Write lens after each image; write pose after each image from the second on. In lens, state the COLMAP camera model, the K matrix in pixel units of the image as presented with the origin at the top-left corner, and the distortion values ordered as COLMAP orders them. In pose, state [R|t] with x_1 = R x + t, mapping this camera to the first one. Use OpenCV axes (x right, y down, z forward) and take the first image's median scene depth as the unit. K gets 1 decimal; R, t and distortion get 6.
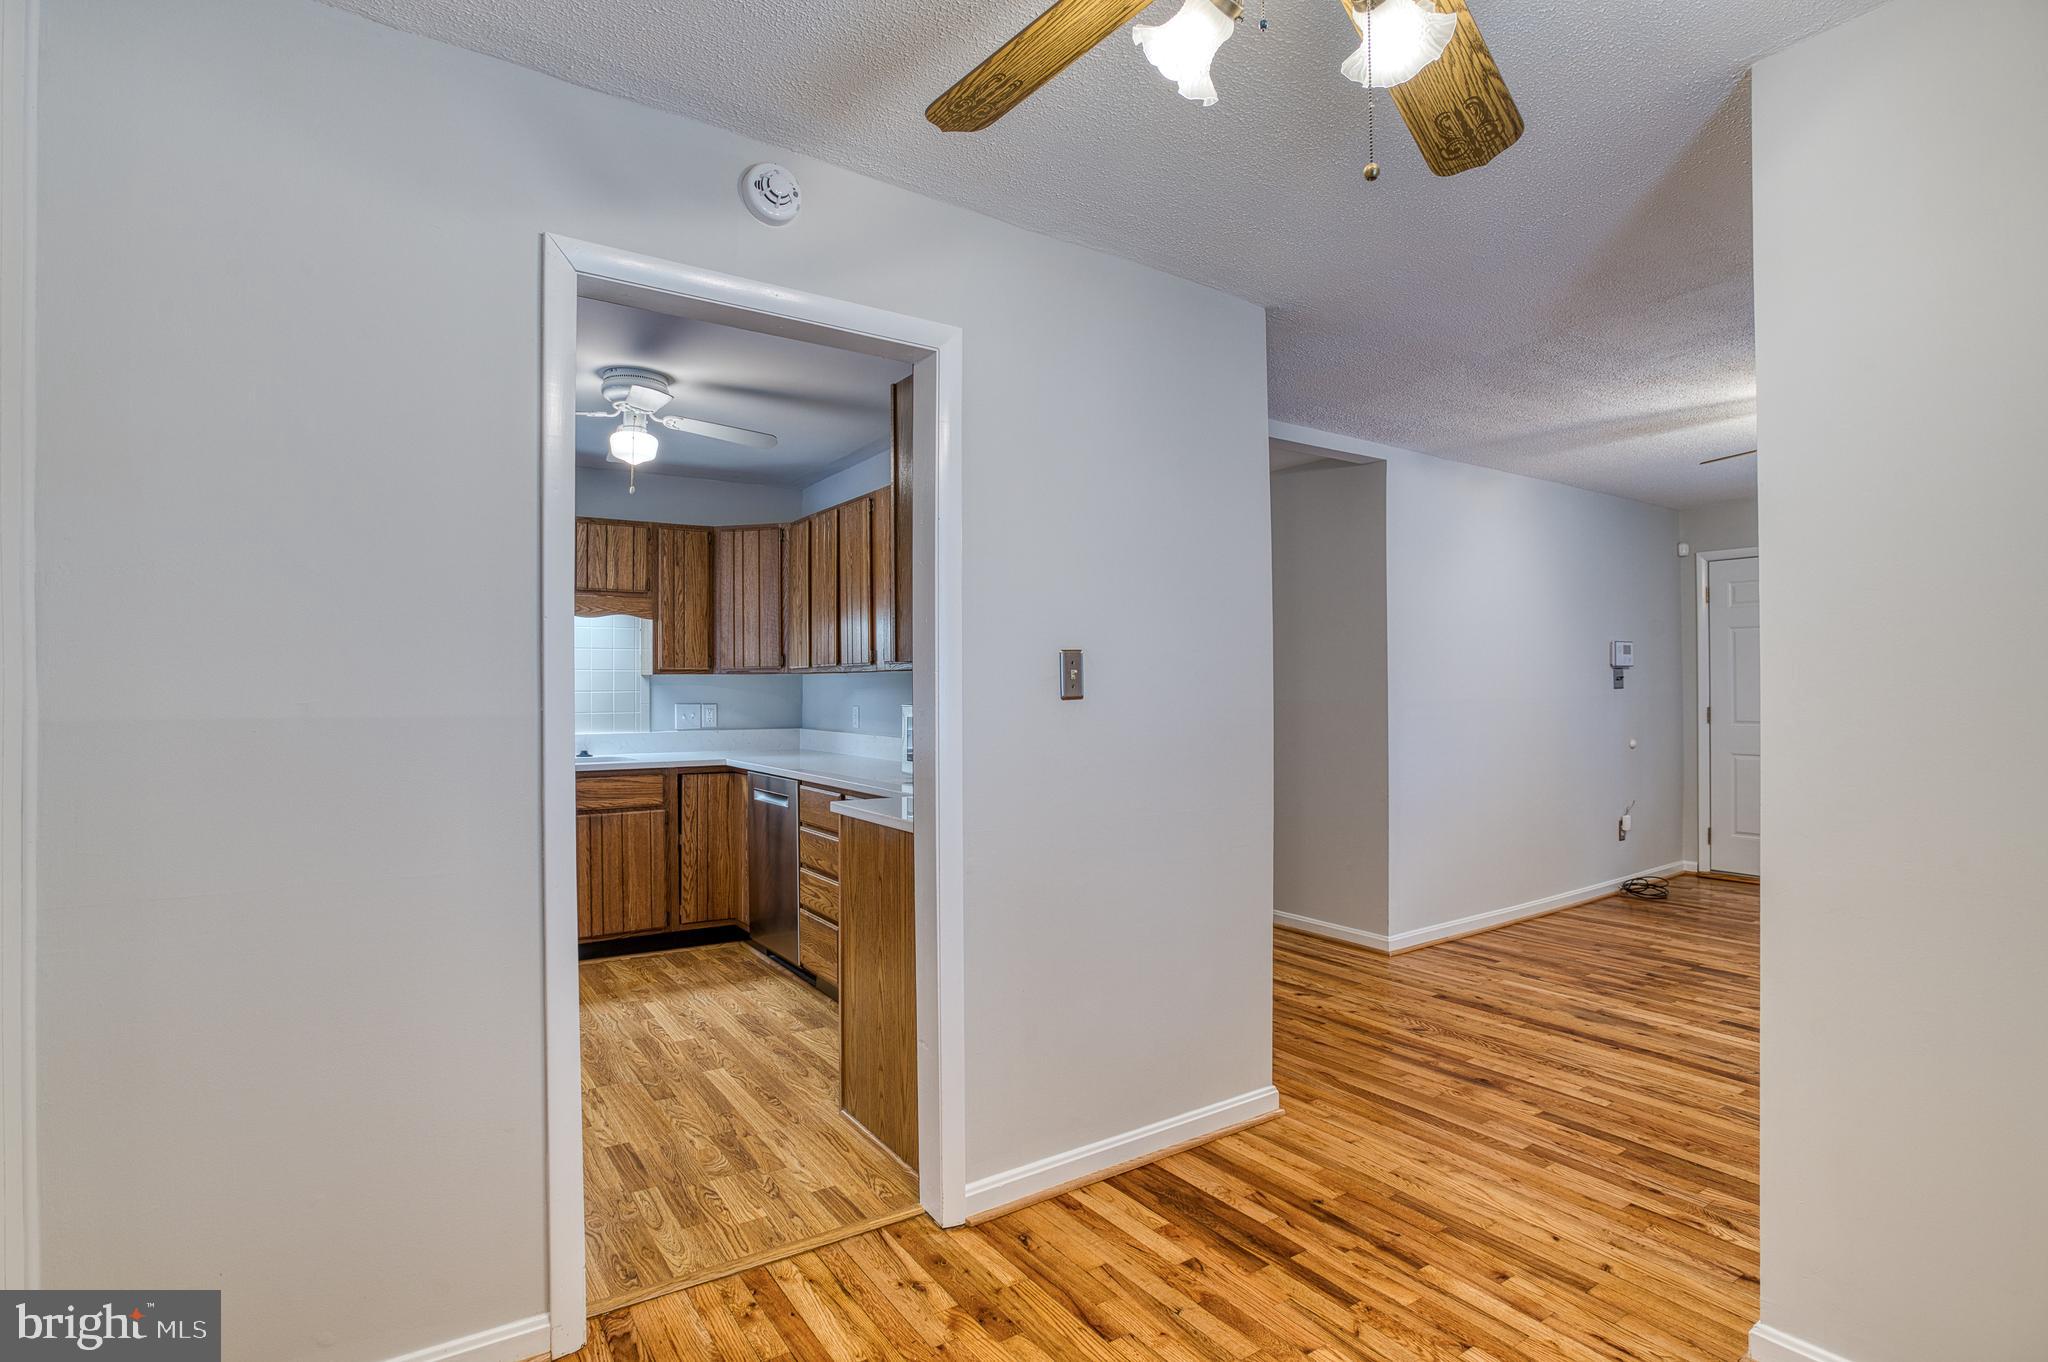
lens RADIAL K [[989.9, 0, 1025.9], [0, 989.9, 675.3], [0, 0, 1]] dist [-0.055173, 0.028223]
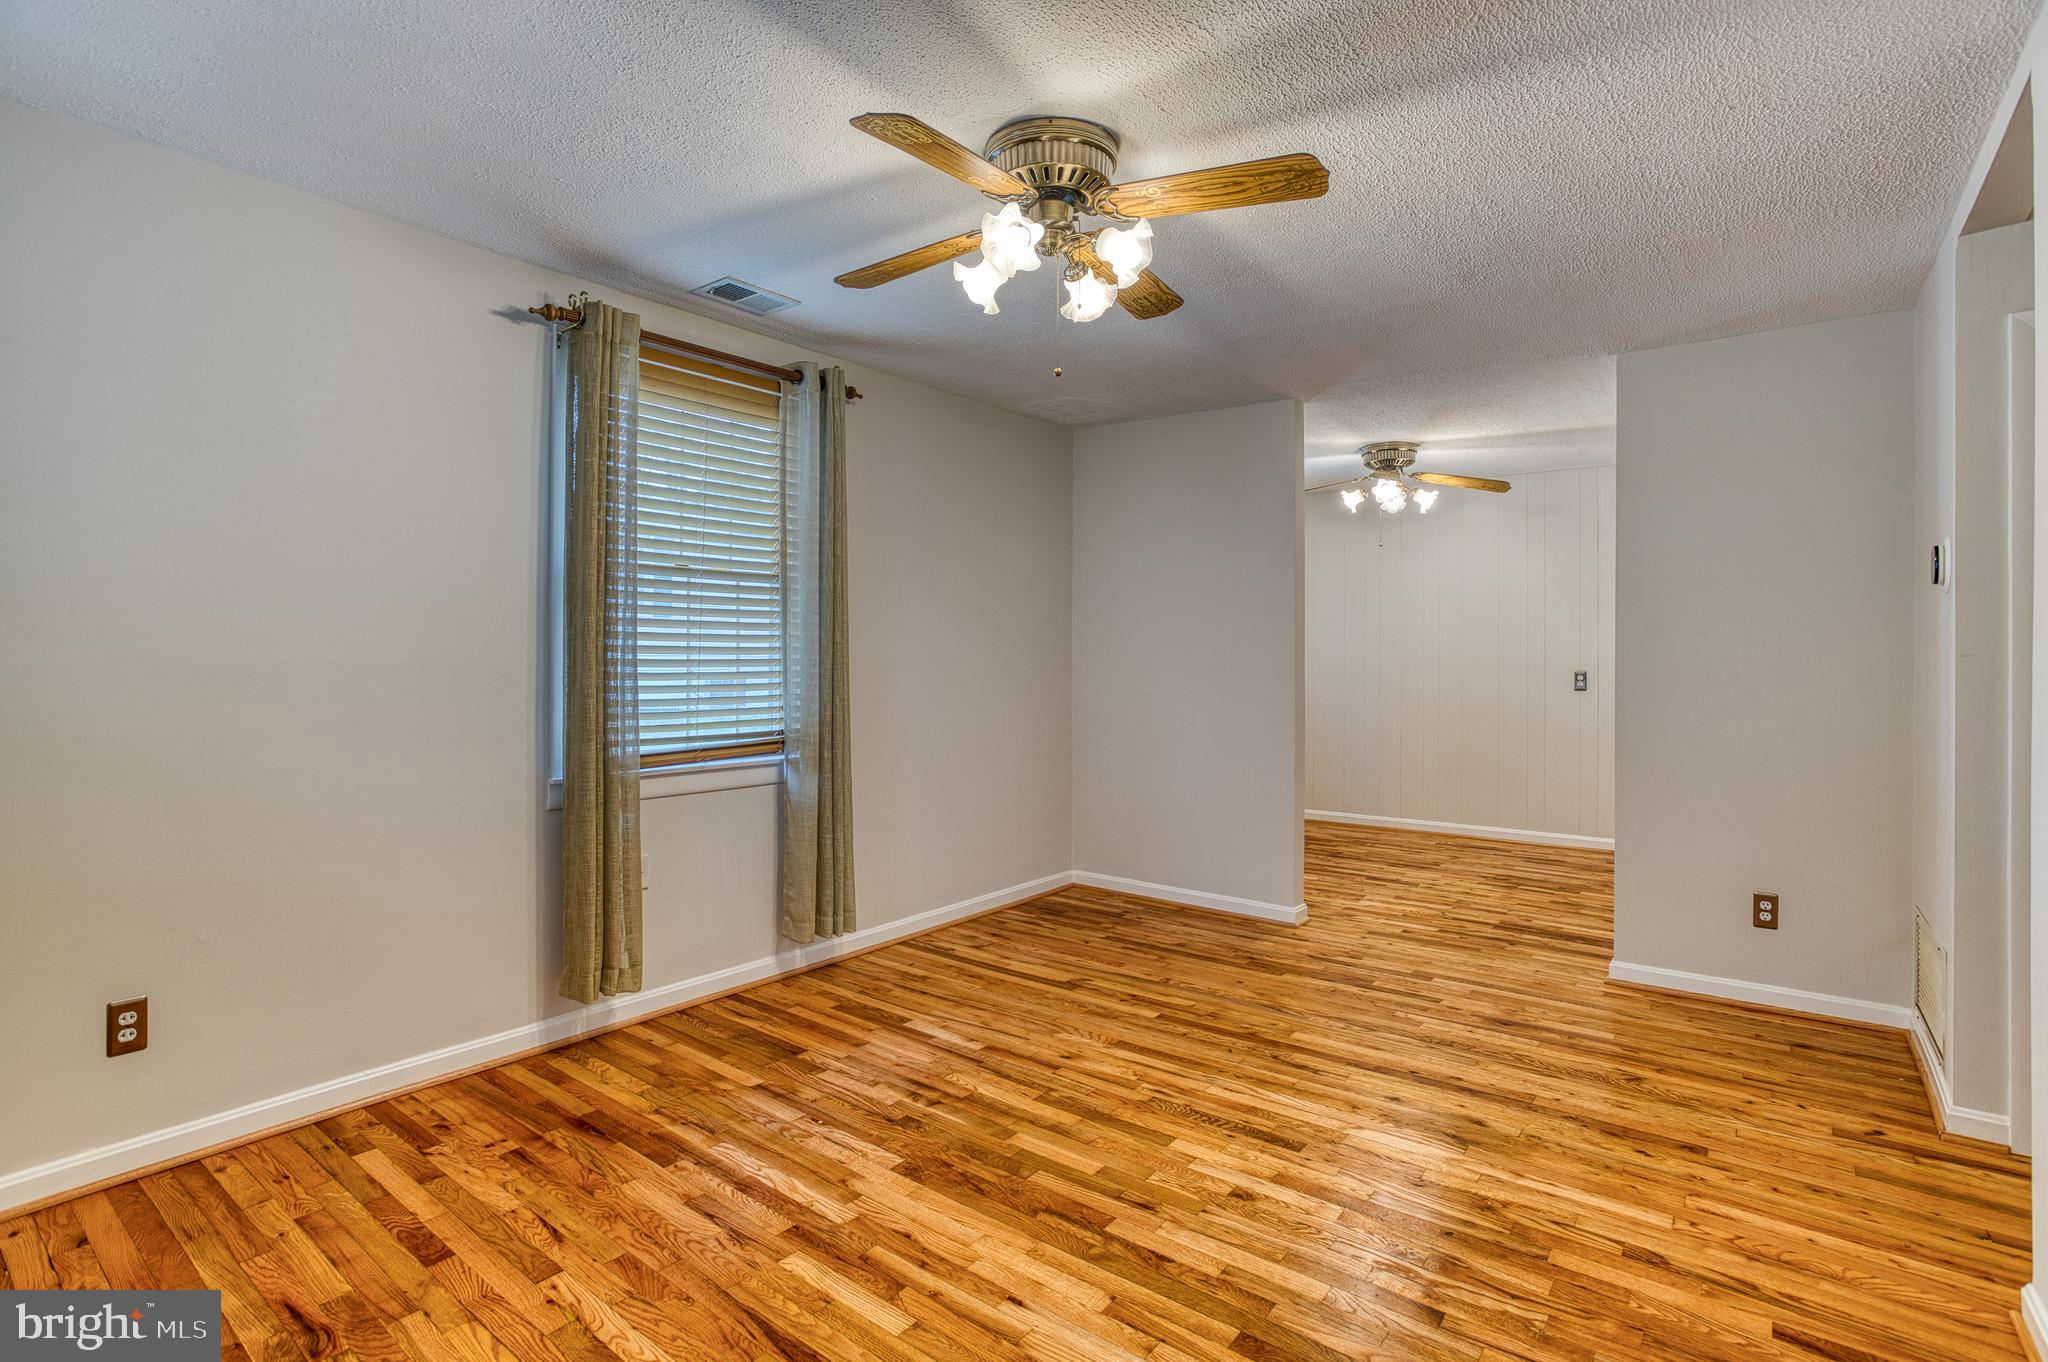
lens RADIAL K [[989.9, 0, 1025.9], [0, 989.9, 675.3], [0, 0, 1]] dist [-0.055173, 0.028223]
pose [[-0.950400, 0.003003, -0.311017, 1.123826], [0.002329, 0.999994, 0.002538, 0.028683], [0.311023, 0.001688, -0.950401, 1.600157]]
